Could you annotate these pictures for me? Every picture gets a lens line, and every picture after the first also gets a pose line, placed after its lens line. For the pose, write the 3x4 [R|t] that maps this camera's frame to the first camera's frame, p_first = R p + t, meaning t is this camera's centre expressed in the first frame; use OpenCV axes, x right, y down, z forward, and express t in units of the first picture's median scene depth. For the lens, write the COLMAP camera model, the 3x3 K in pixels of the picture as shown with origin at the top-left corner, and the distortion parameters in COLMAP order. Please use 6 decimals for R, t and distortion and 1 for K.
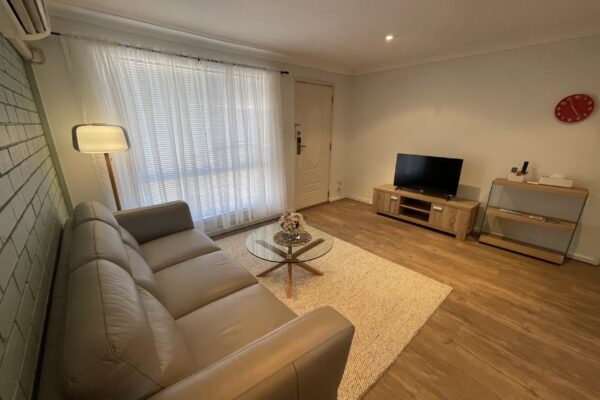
lens RADIAL K [[244.3, 0, 298.3], [0, 244.3, 201.3], [0, 0, 1]] dist [-0.000980, 0.000019]
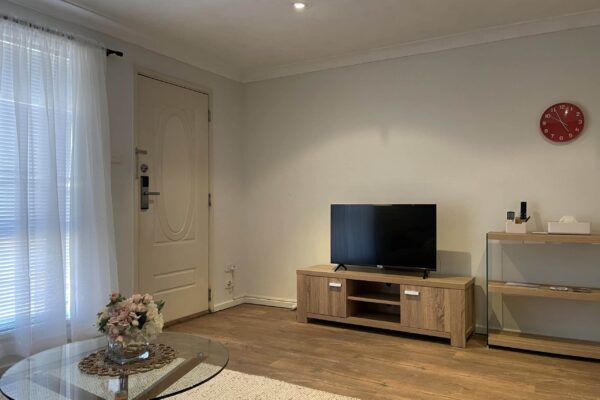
lens RADIAL K [[457.3, 0, 297.8], [0, 457.3, 204.7], [0, 0, 1]] dist [0.052290, -0.067079]
pose [[0.947933, -0.007833, 0.318373, -0.000816], [0.101032, 0.955454, -0.277307, 0.105613], [-0.302019, 0.295035, 0.906498, 0.085483]]
